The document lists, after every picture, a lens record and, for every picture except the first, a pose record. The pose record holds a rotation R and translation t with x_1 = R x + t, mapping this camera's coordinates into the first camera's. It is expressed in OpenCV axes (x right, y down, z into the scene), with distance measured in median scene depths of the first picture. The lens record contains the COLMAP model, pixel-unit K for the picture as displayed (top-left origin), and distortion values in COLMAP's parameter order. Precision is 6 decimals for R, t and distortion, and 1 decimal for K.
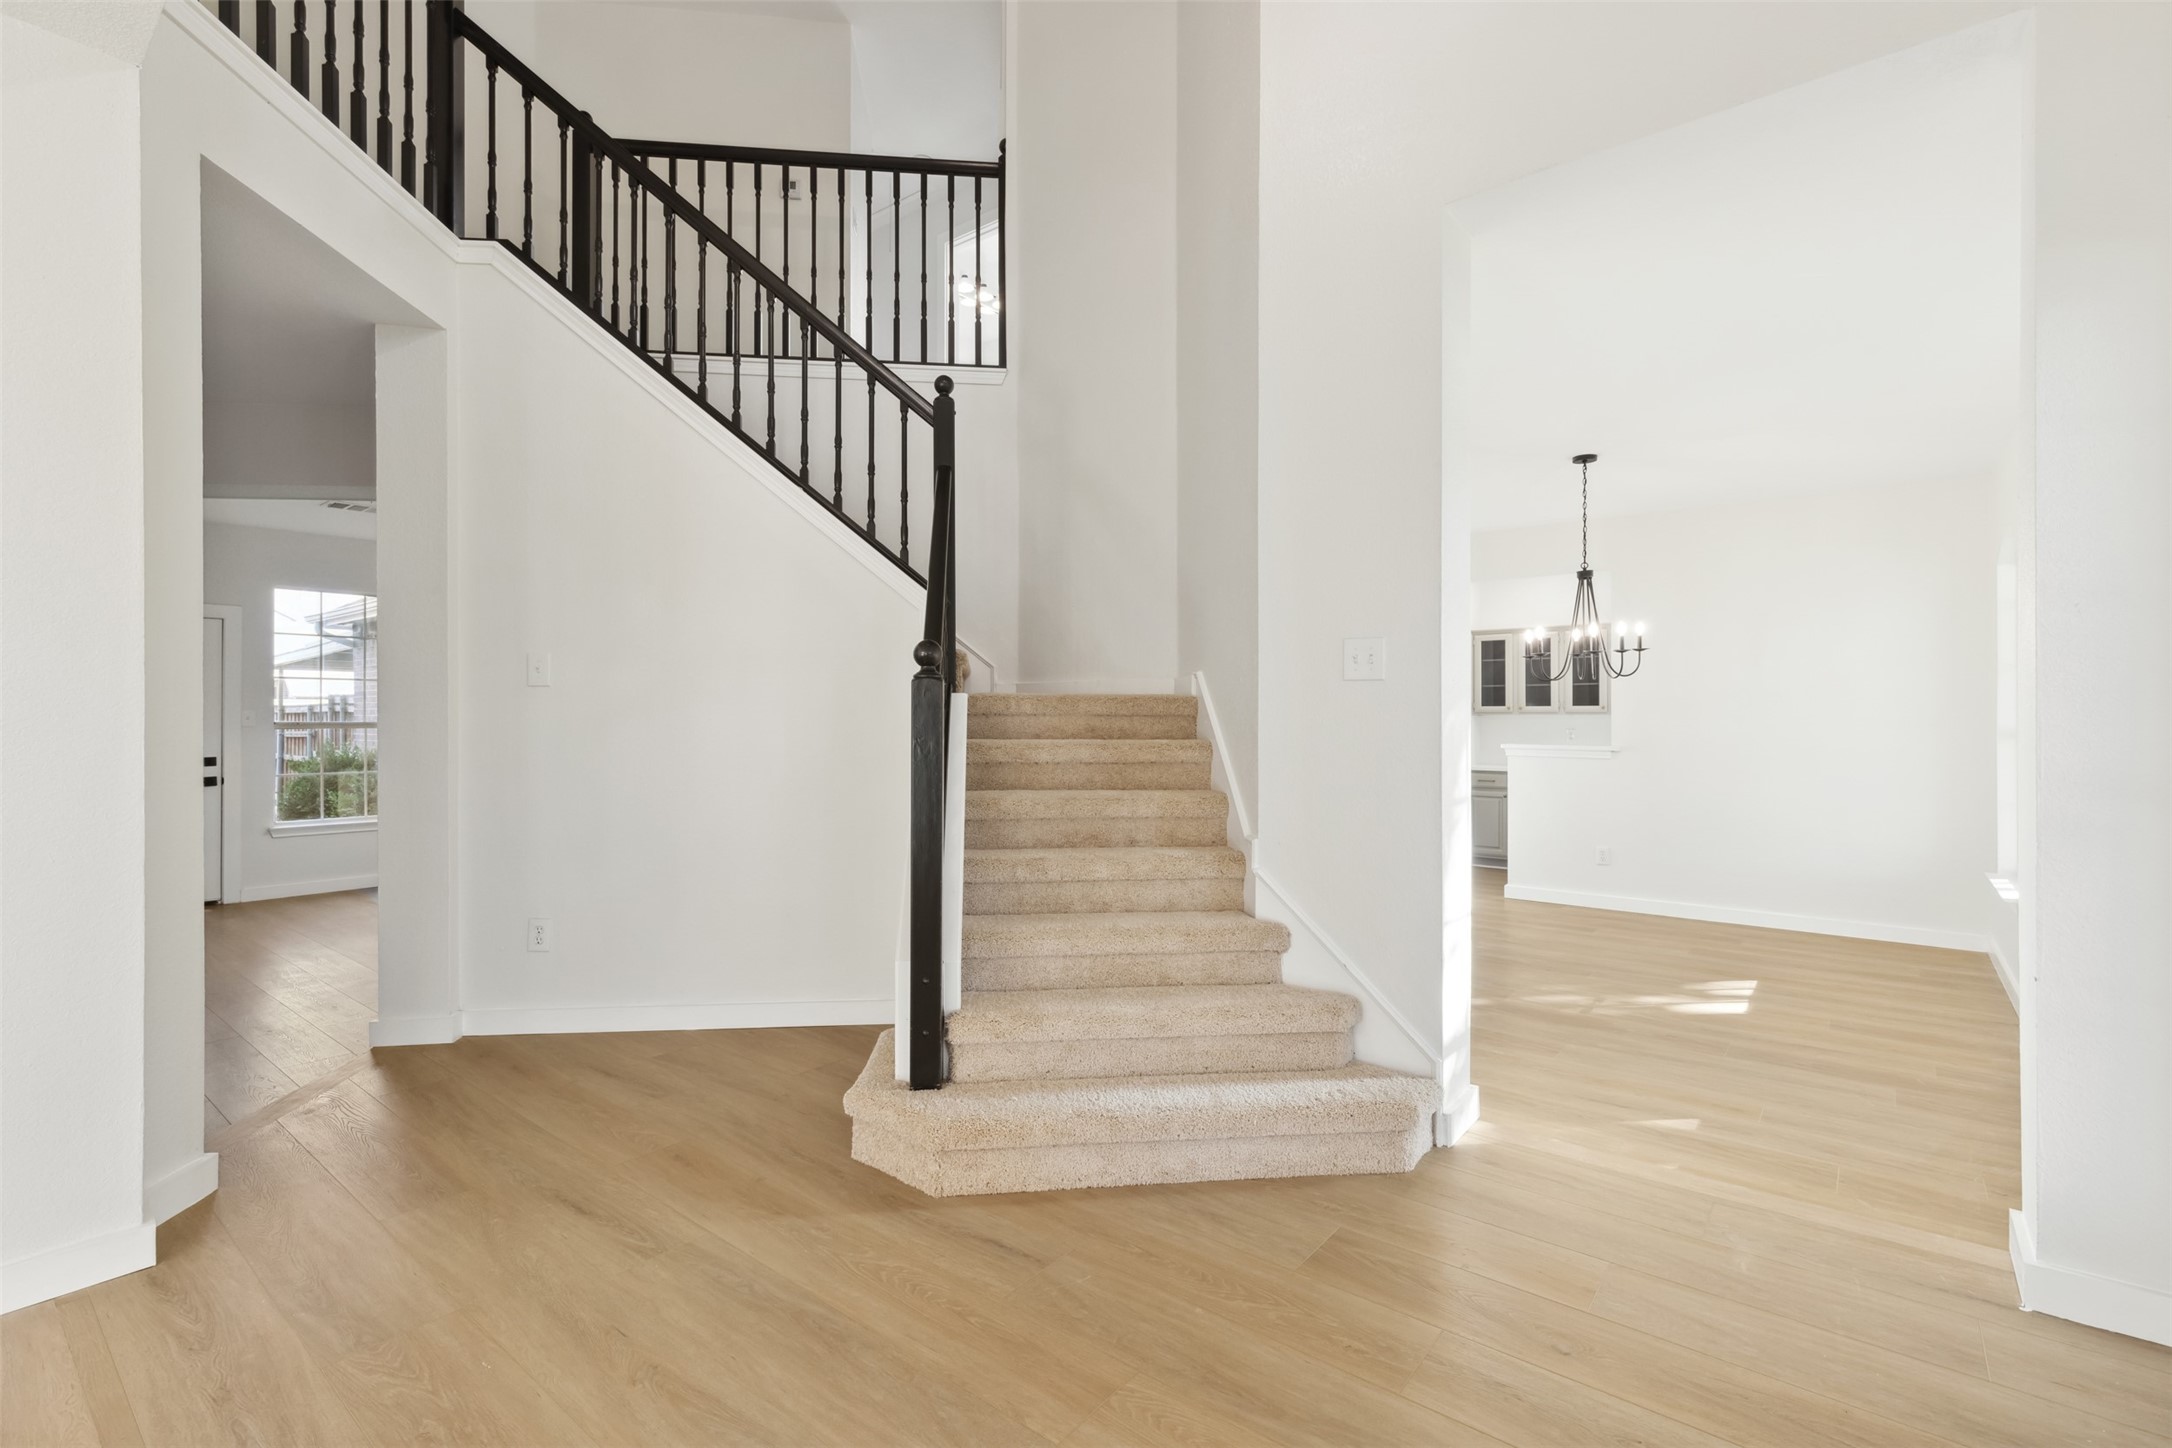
lens RADIAL K [[984.8, 0, 1080.7], [0, 984.8, 719.2], [0, 0, 1]] dist [0.004182, -0.000566]
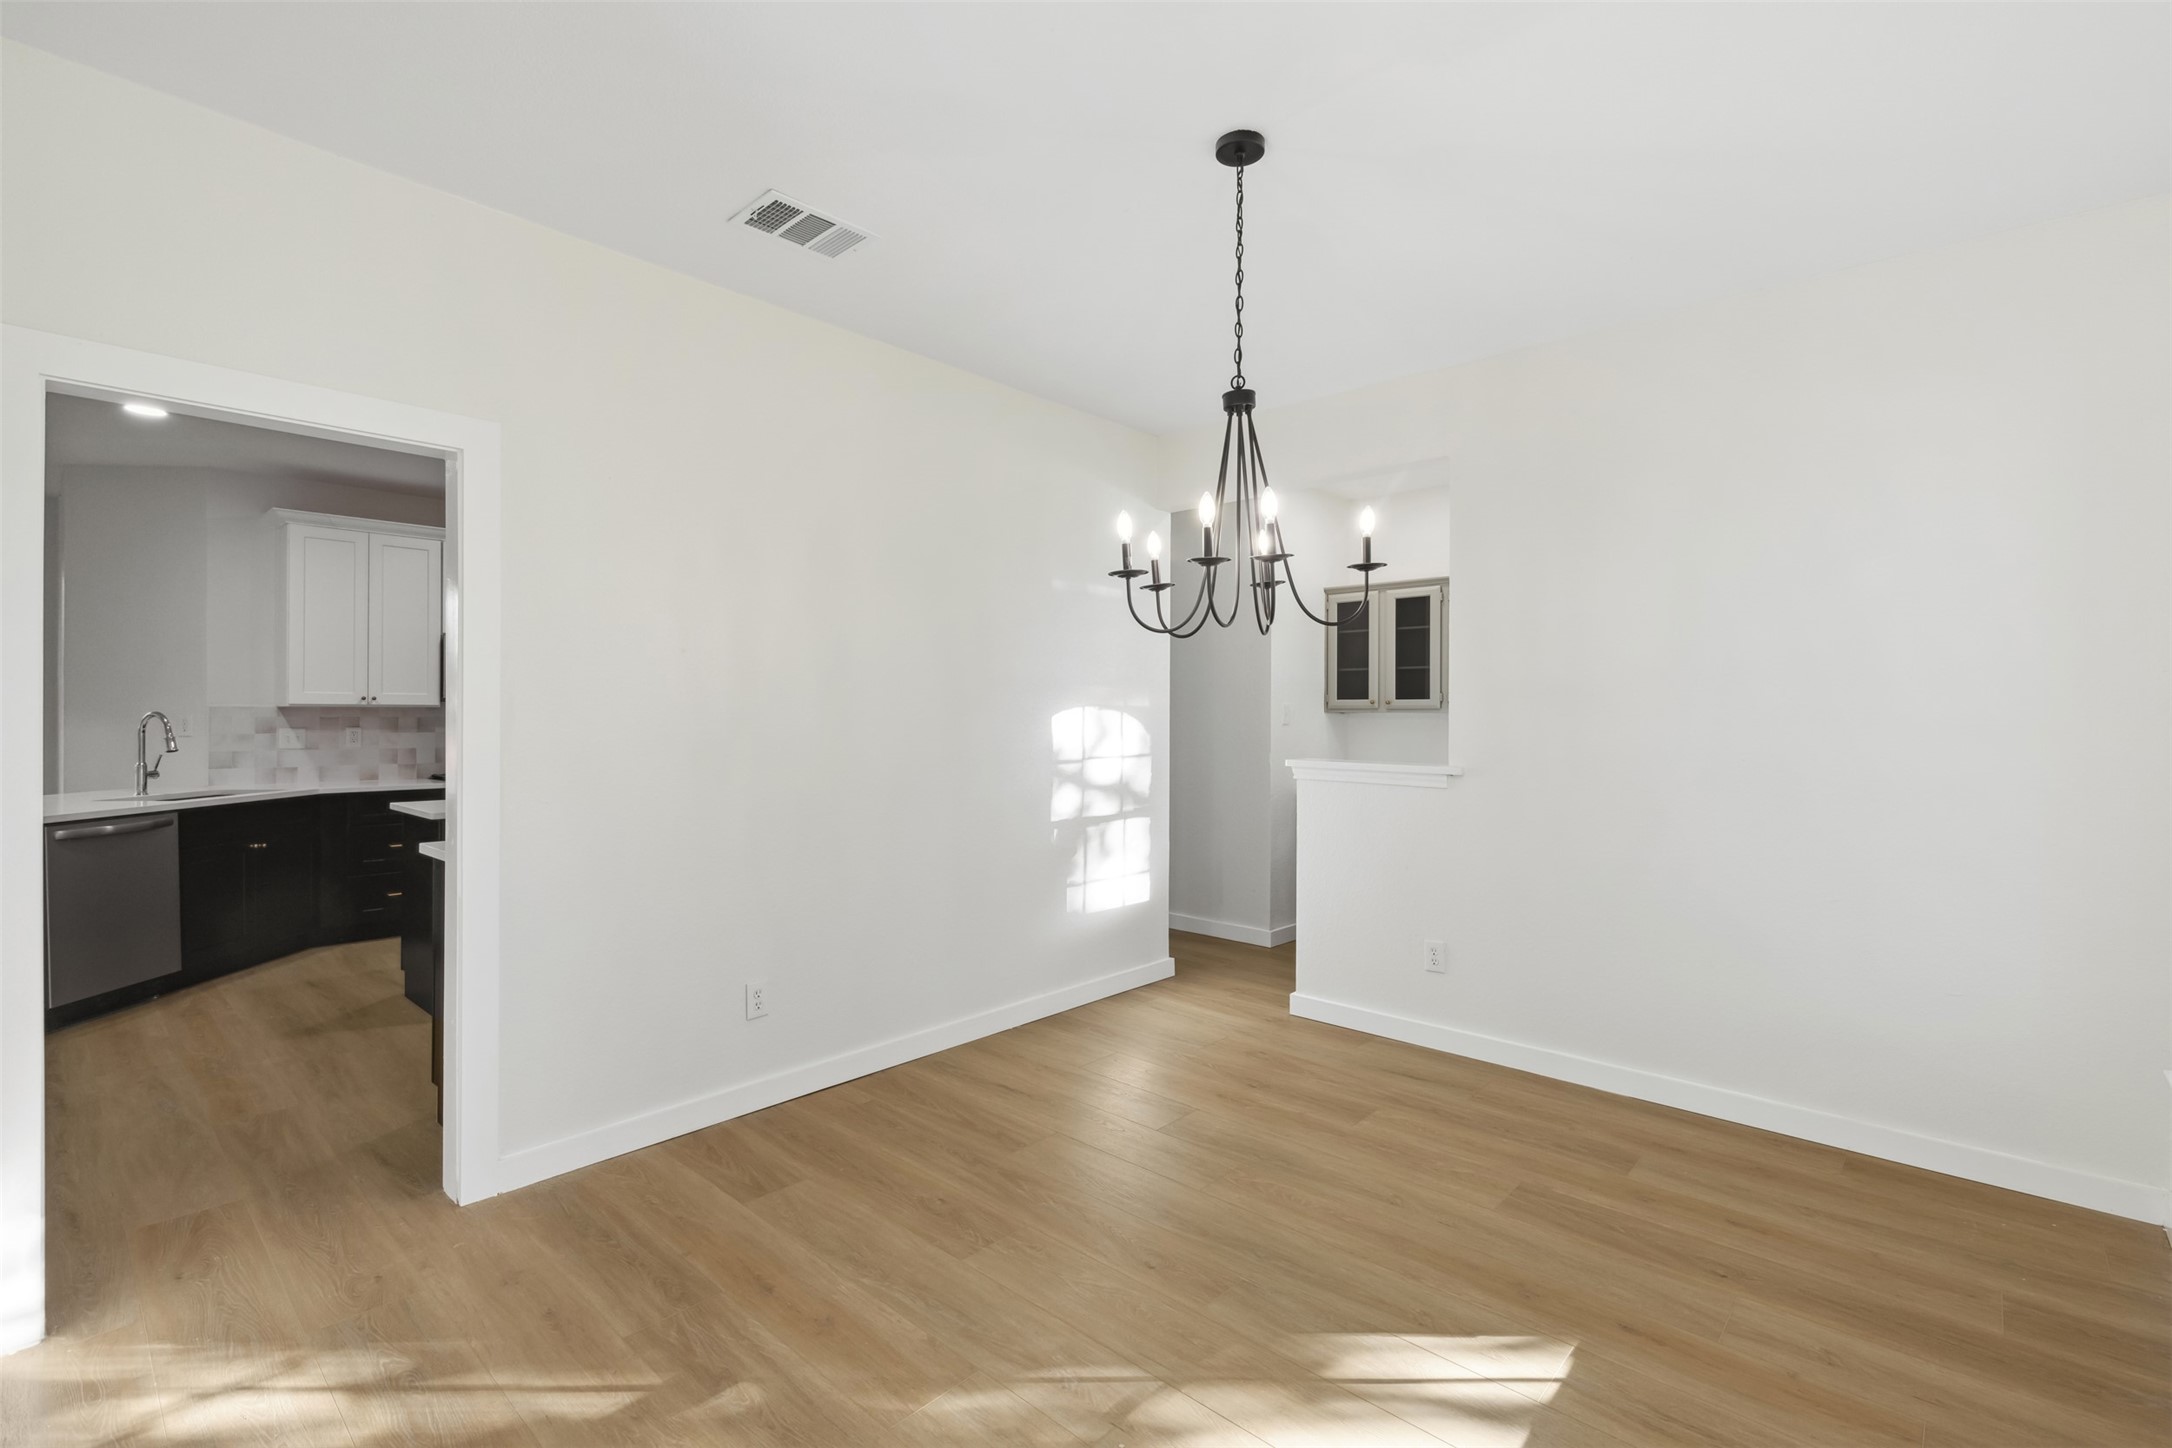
lens RADIAL K [[984.8, 0, 1091.4], [0, 984.8, 719.4], [0, 0, 1]] dist [0.004182, -0.000566]
pose [[0.998084, 0.008667, -0.061271, 0.292991], [-0.008669, 0.999962, 0.000231, 0.001521], [0.061270, 0.000300, 0.998121, 0.333155]]
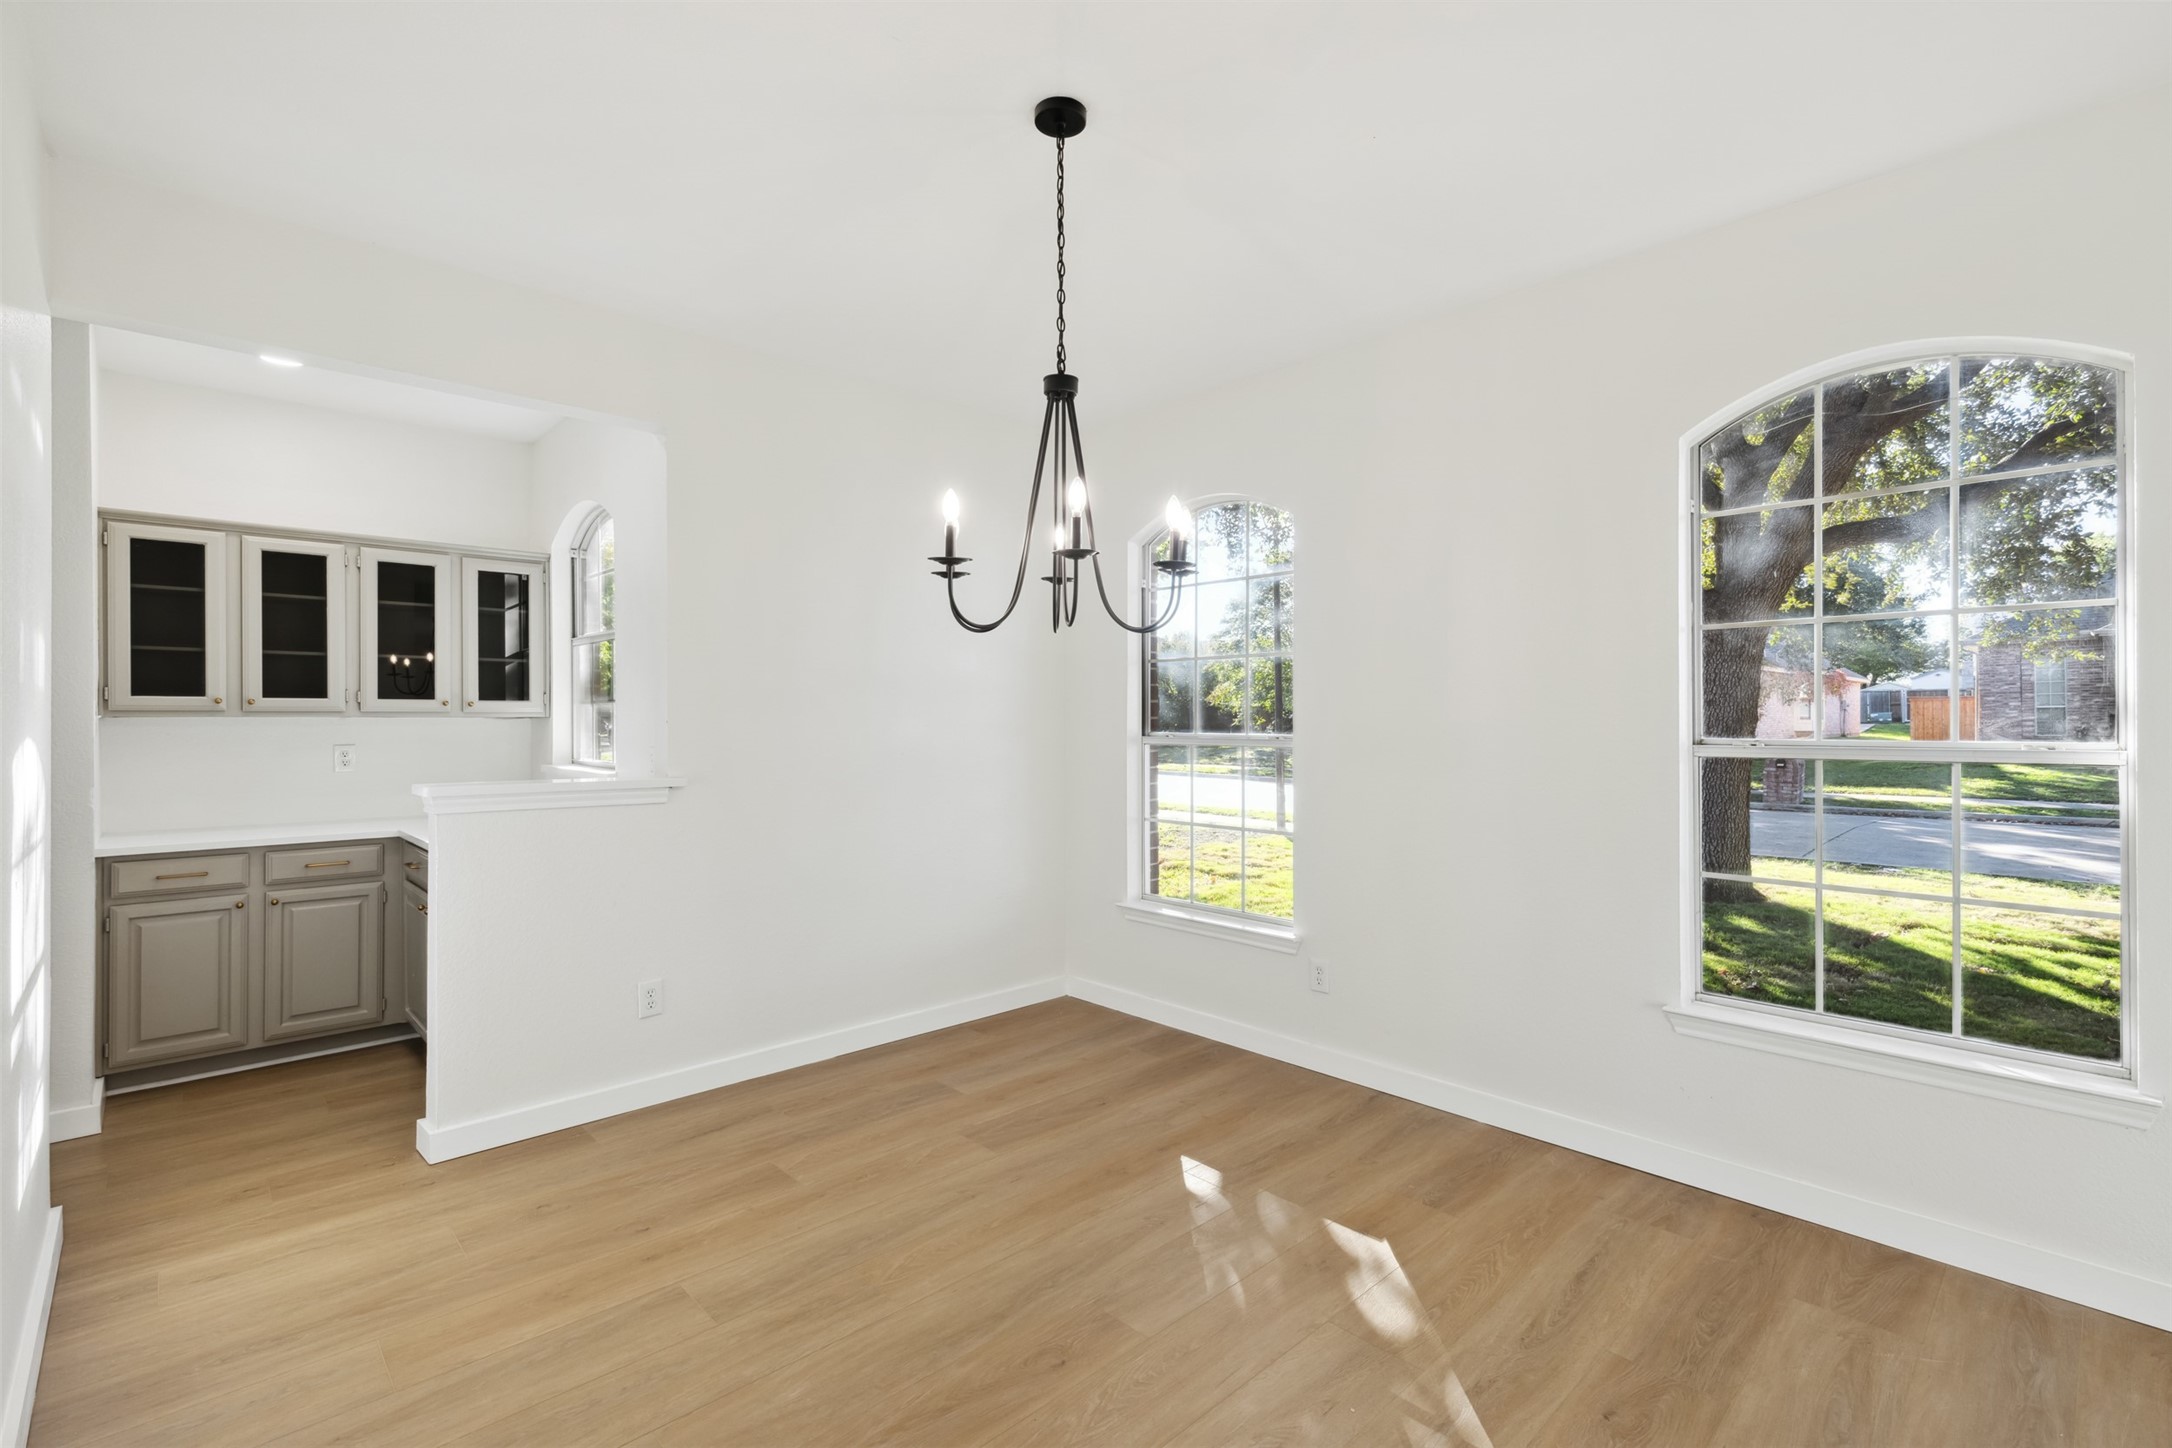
lens RADIAL K [[984.8, 0, 1079.5], [0, 984.8, 715.4], [0, 0, 1]] dist [0.004182, -0.000566]
pose [[0.132632, 0.001281, 0.991164, 0.052456], [0.006627, 0.999976, -0.002179, -0.001683], [-0.991143, 0.006858, 0.132621, 0.577273]]
